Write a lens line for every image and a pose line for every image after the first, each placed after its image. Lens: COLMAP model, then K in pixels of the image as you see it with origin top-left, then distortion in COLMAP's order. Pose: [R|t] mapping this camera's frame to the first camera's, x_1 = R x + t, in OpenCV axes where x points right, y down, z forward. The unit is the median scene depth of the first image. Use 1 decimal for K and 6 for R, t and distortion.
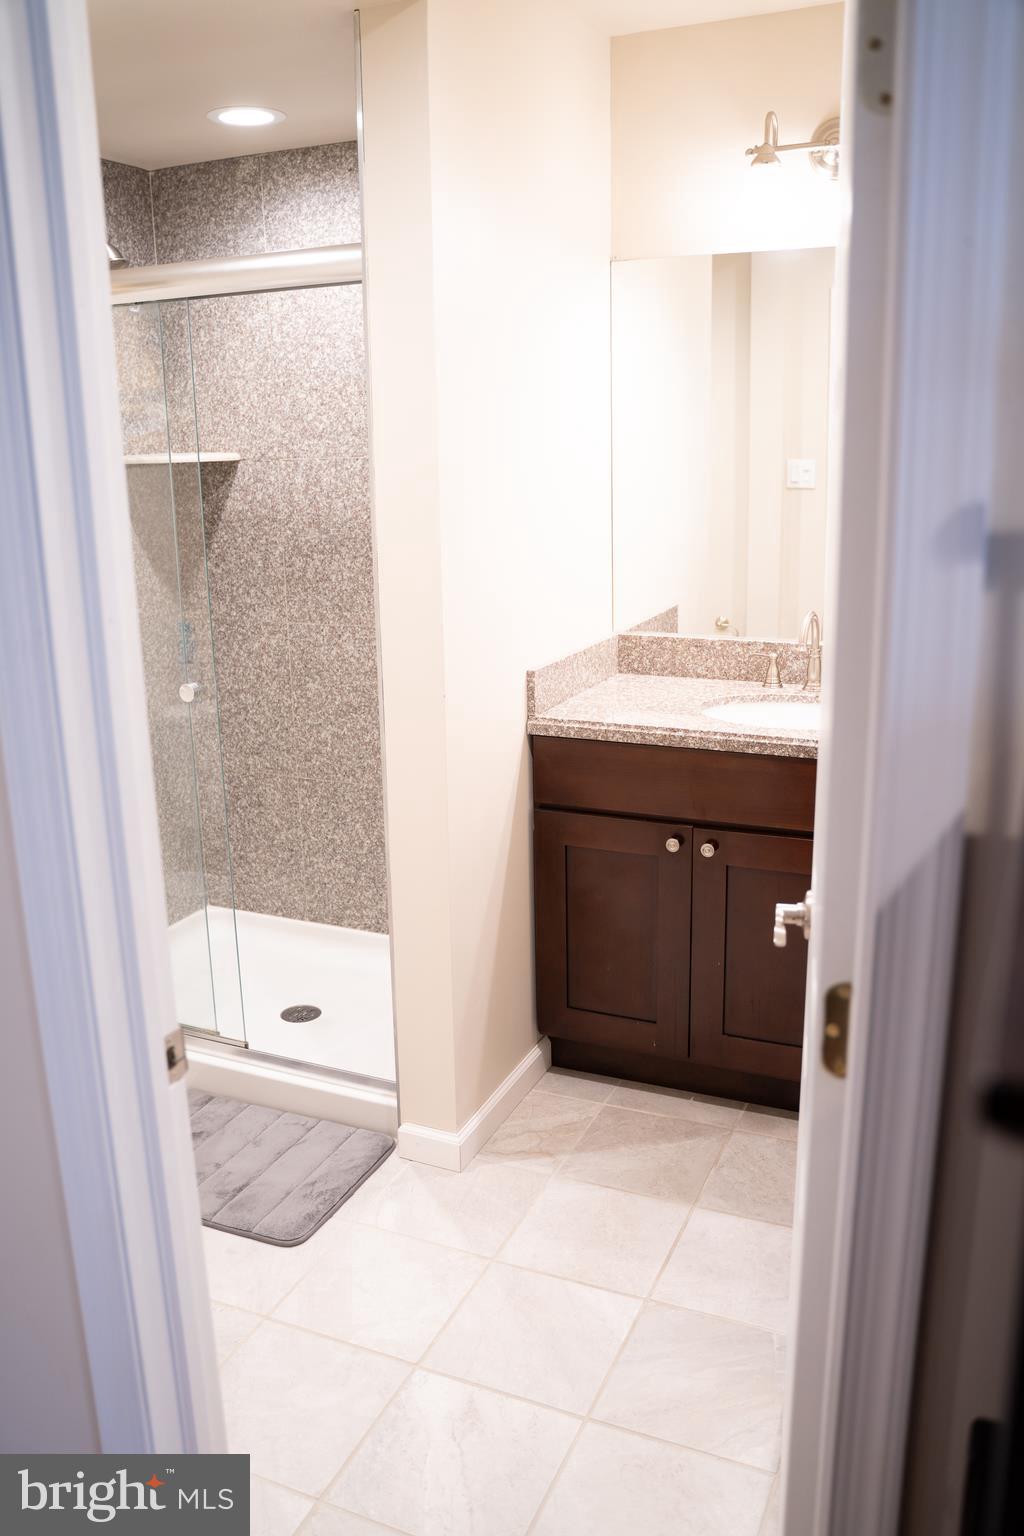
lens RADIAL K [[1235.5, 0, 512.0], [0, 1235.5, 768.0], [0, 0, 1]] dist [-0.116389, 0.096683]
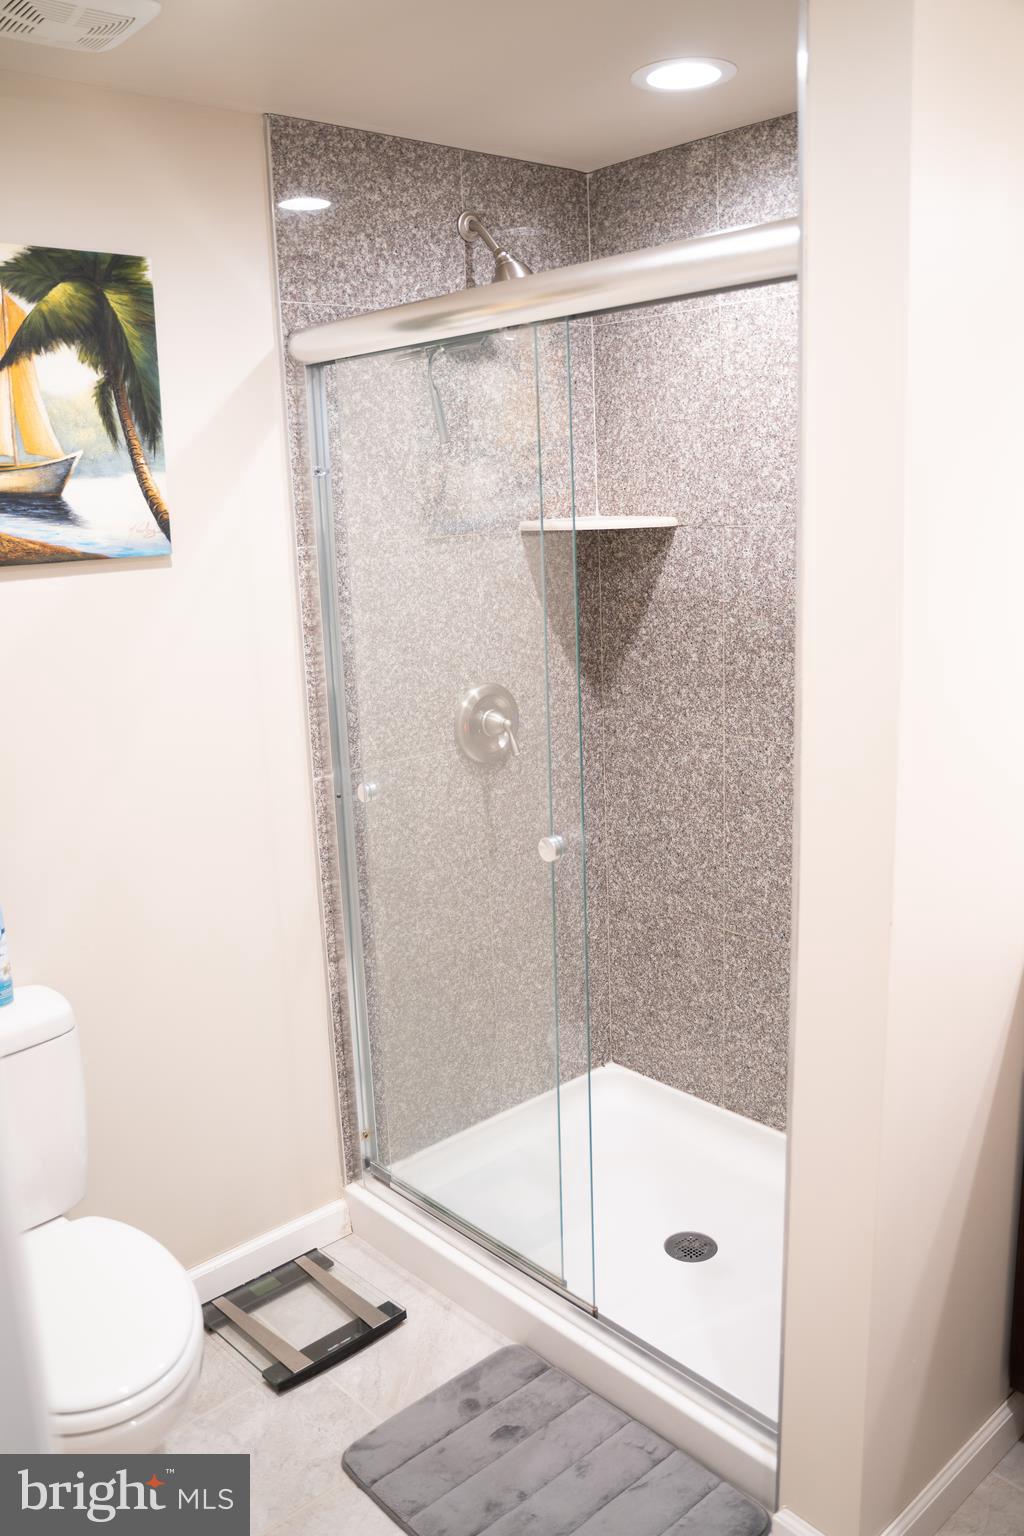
lens RADIAL K [[1235.5, 0, 512.0], [0, 1235.5, 768.0], [0, 0, 1]] dist [-0.116389, 0.096683]
pose [[0.912581, 0.072214, -0.402469, 0.010271], [-0.082082, 0.996599, -0.007302, -0.081701], [0.400572, 0.039700, 0.915405, 0.236885]]
